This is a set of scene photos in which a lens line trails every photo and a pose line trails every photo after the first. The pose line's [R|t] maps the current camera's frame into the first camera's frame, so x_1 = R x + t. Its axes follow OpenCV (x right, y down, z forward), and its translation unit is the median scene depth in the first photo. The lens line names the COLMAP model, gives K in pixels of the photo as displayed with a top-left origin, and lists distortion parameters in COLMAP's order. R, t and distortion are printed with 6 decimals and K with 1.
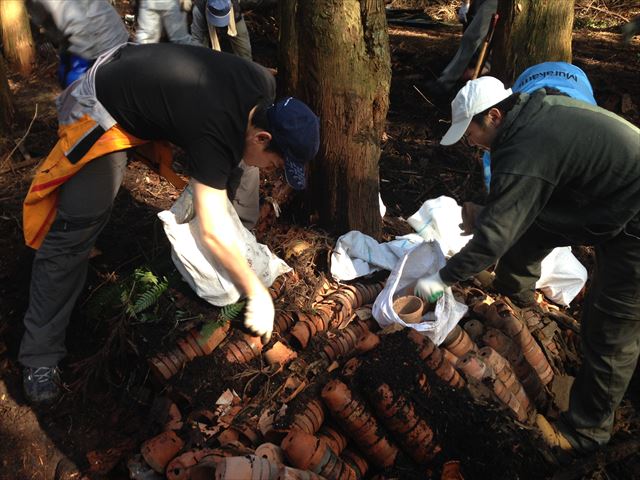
lens RADIAL K [[604.7, 0, 321.6], [0, 604.7, 240.4], [0, 0, 1]] dist [0.073930, 0.000000]
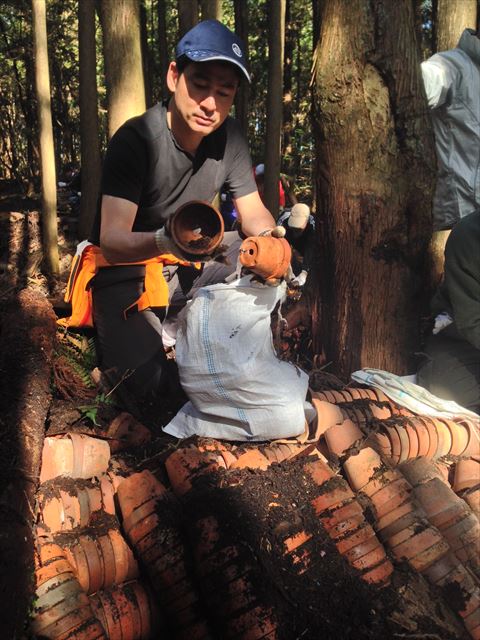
lens RADIAL K [[604.7, 0, 238.0], [0, 604.7, 317.9], [0, 0, 1]] dist [0.073930, 0.000000]
pose [[0.860247, 0.050114, -0.507408, 0.311323], [-0.211073, 0.940885, -0.264921, 0.151540], [0.464137, 0.334998, 0.819972, 0.336994]]
